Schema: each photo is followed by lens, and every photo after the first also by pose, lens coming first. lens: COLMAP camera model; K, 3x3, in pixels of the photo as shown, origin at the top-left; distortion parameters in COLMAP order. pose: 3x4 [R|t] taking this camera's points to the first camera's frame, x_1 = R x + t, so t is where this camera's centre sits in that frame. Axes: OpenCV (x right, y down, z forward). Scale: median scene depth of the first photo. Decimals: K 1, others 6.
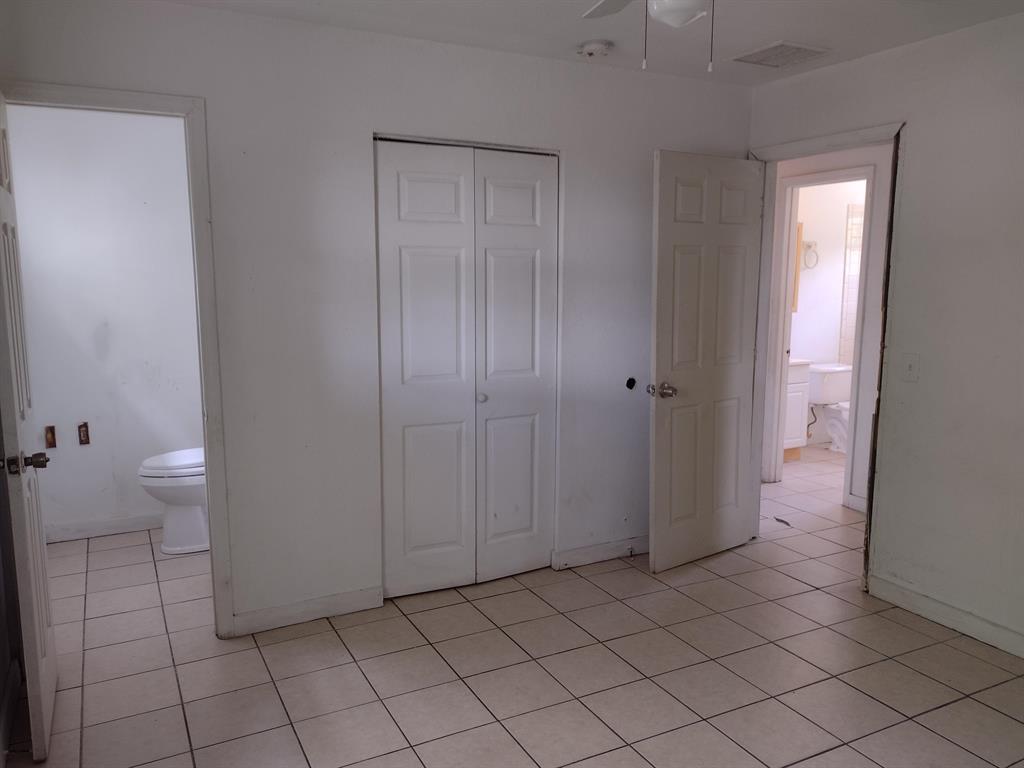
lens RADIAL K [[792.8, 0, 509.0], [0, 792.8, 387.7], [0, 0, 1]] dist [0.032721, -0.003392]
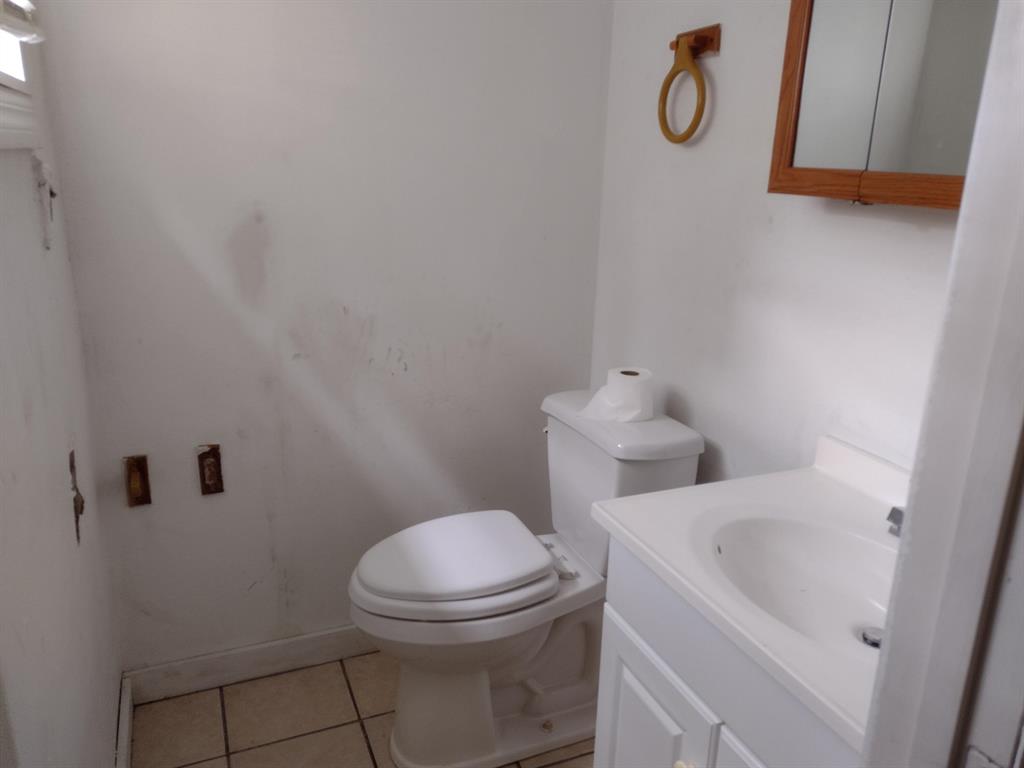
lens RADIAL K [[792.8, 0, 518.9], [0, 792.8, 381.3], [0, 0, 1]] dist [0.032721, -0.003392]
pose [[0.996835, 0.050463, -0.061434, -0.340389], [-0.041927, 0.990219, 0.133071, -0.055772], [0.067549, -0.130074, 0.989201, 0.588825]]
